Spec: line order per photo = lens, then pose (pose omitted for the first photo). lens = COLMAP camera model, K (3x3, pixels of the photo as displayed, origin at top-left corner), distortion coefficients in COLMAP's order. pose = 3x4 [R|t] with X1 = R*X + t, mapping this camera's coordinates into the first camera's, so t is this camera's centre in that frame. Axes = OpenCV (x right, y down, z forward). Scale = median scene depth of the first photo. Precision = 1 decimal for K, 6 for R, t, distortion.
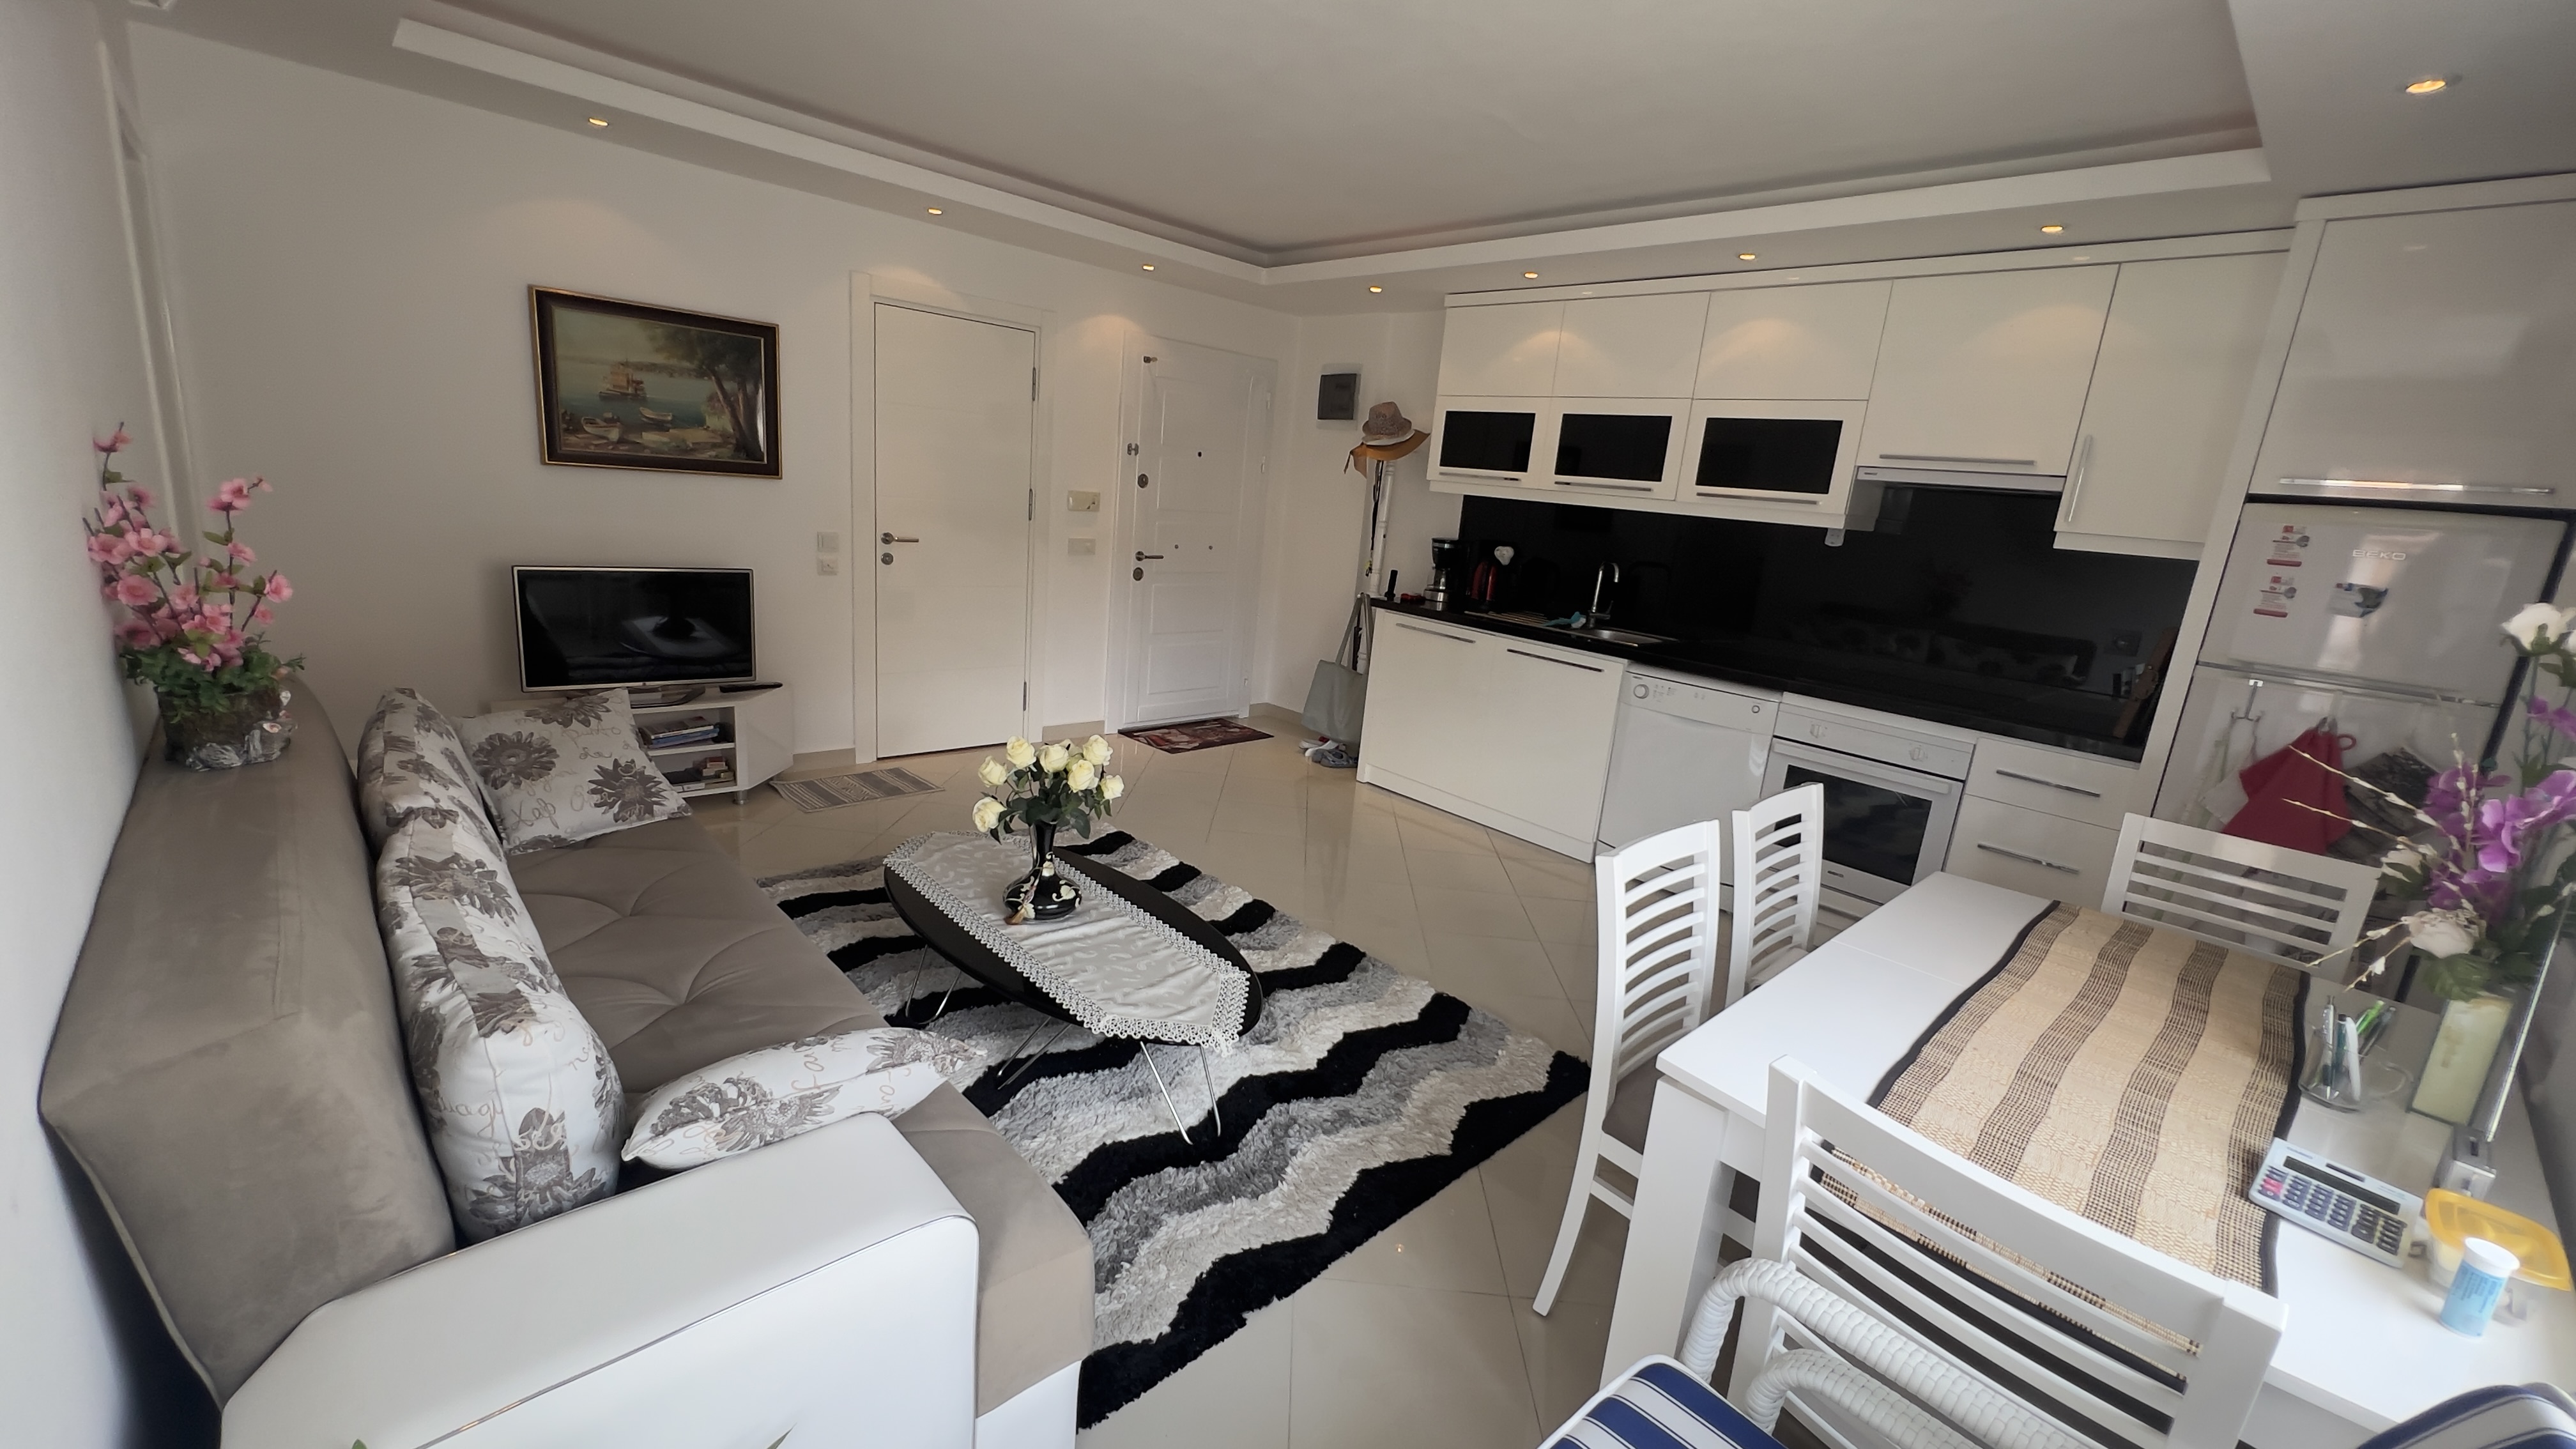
lens RADIAL K [[1026.8, 0, 1287.5], [0, 1026.8, 721.3], [0, 0, 1]] dist [-0.000762, 0.000226]
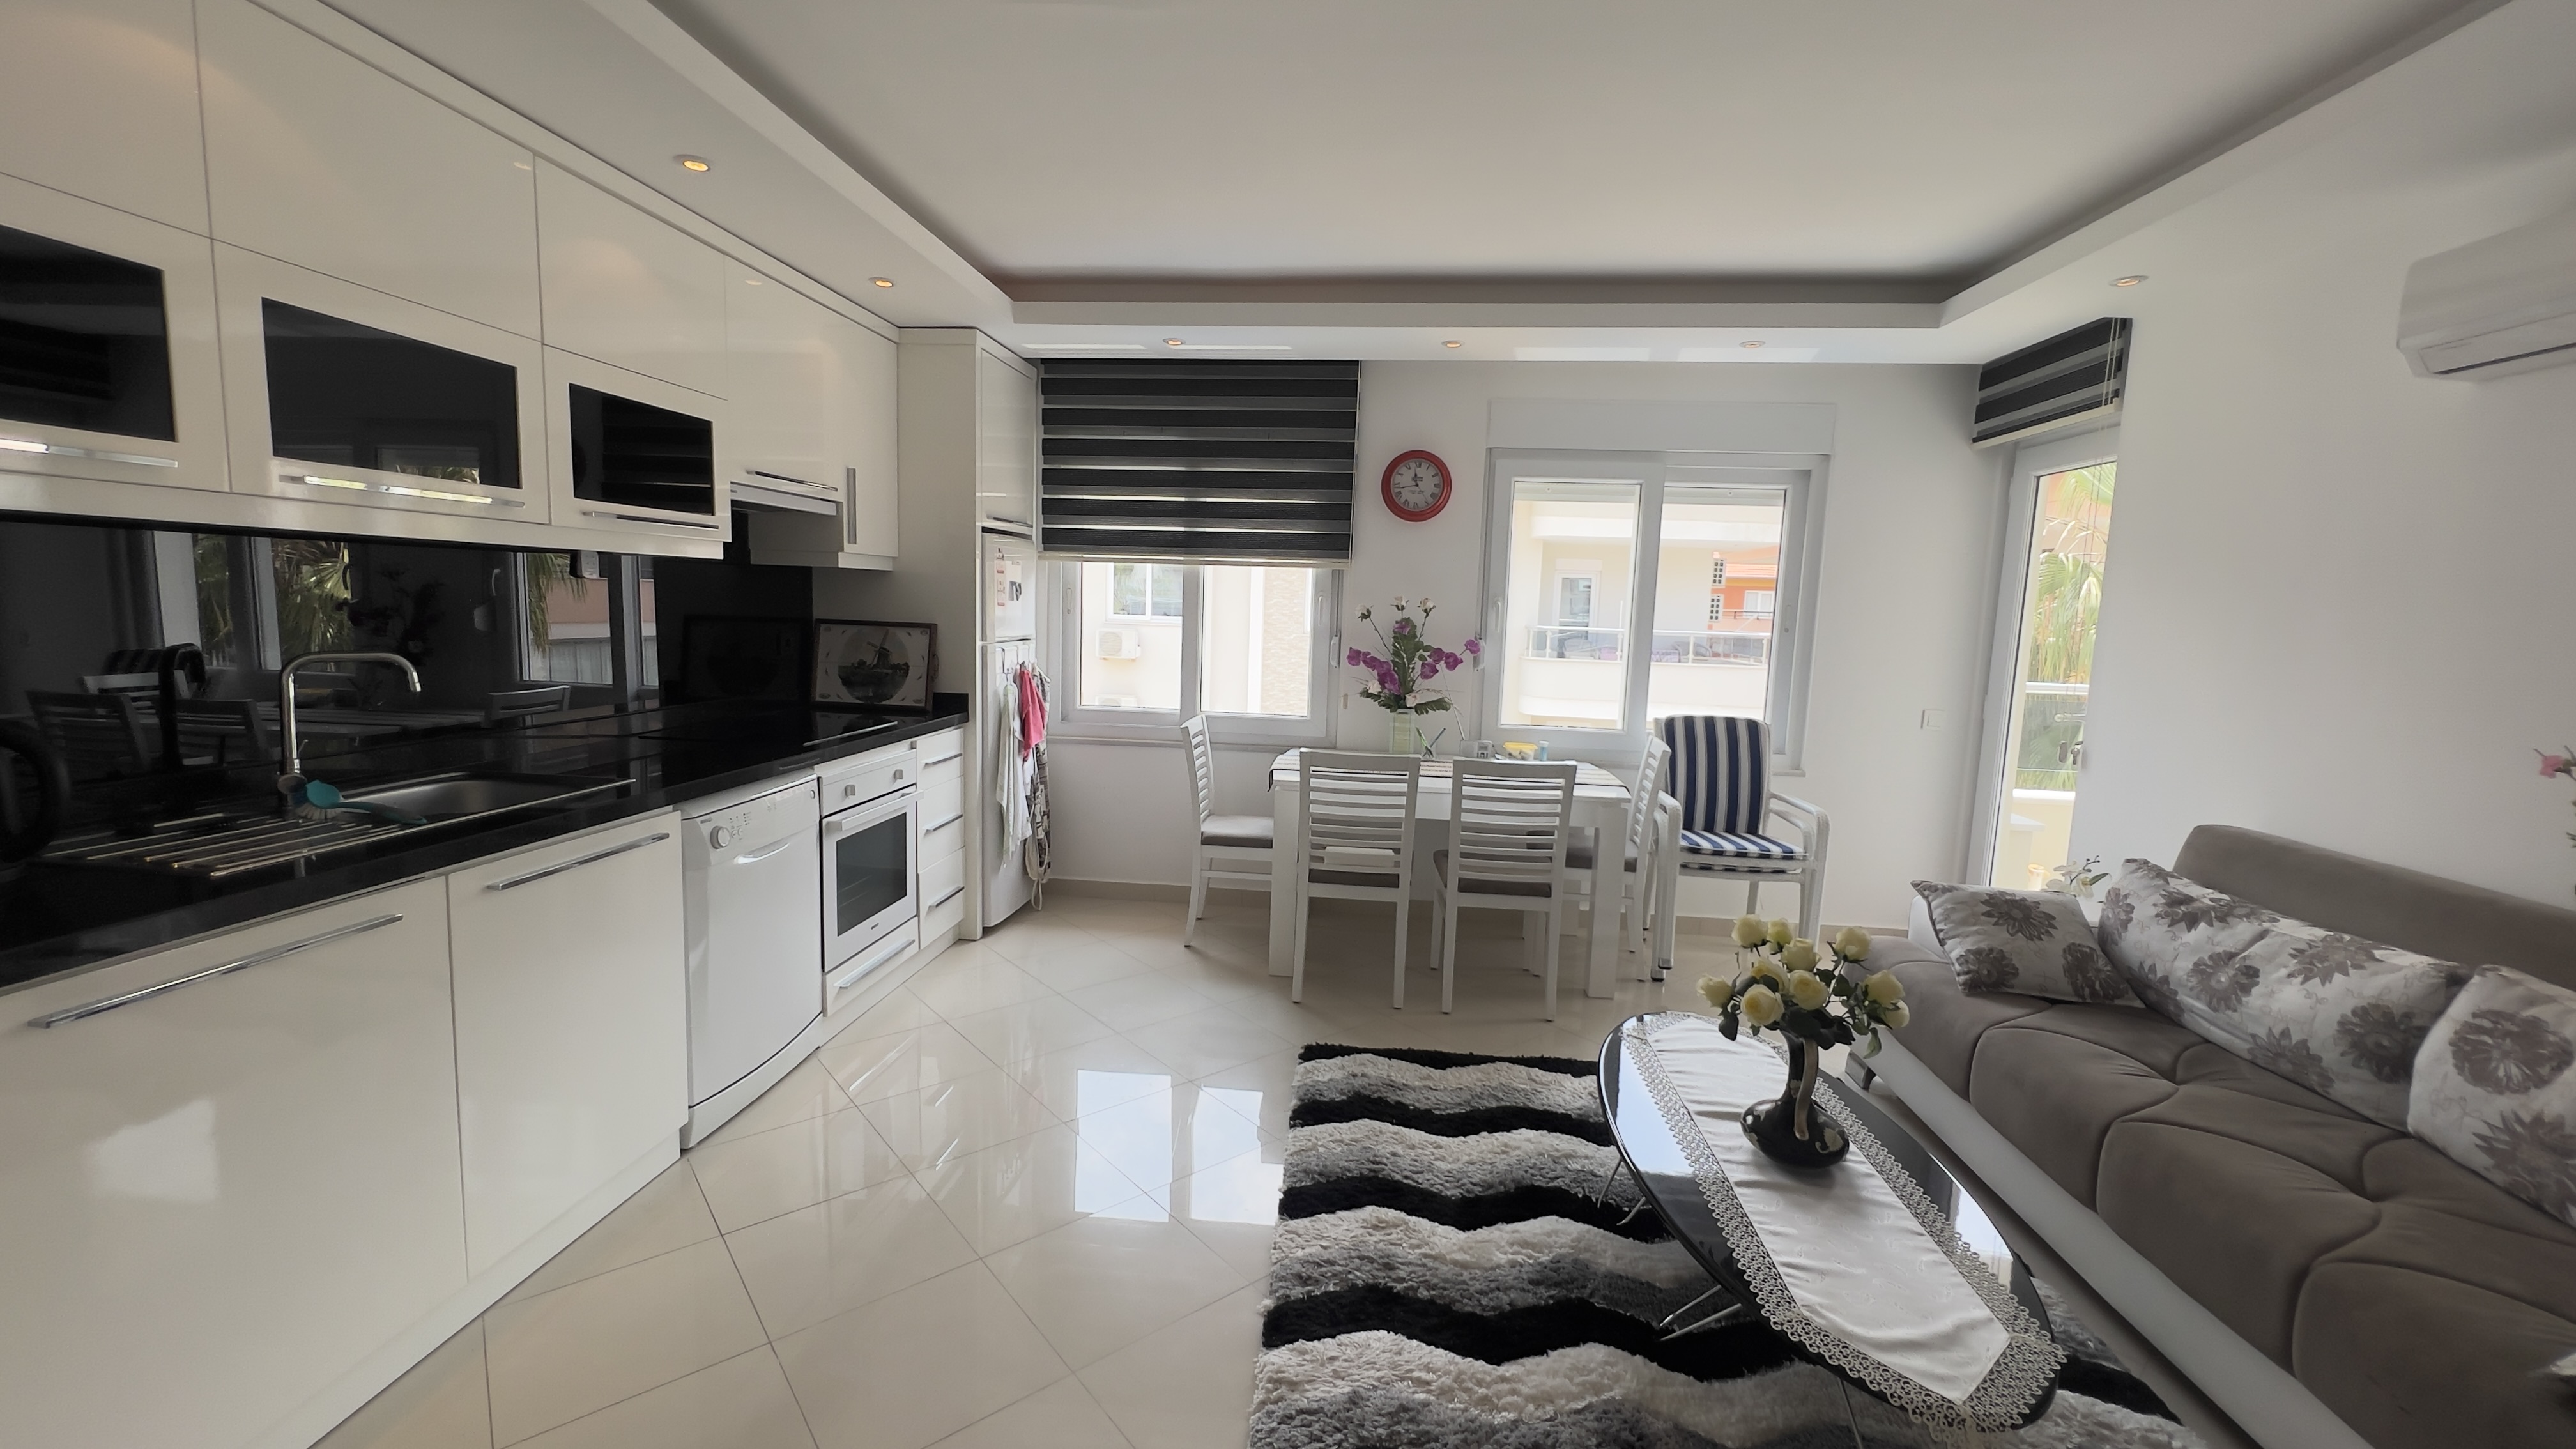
lens RADIAL K [[1026.8, 0, 1287.5], [0, 1026.8, 721.3], [0, 0, 1]] dist [-0.000762, 0.000226]
pose [[-0.653379, -0.196592, 0.731059, -0.294001], [0.083093, 0.941234, 0.327375, -0.244864], [-0.752457, 0.274645, -0.598647, 0.988499]]
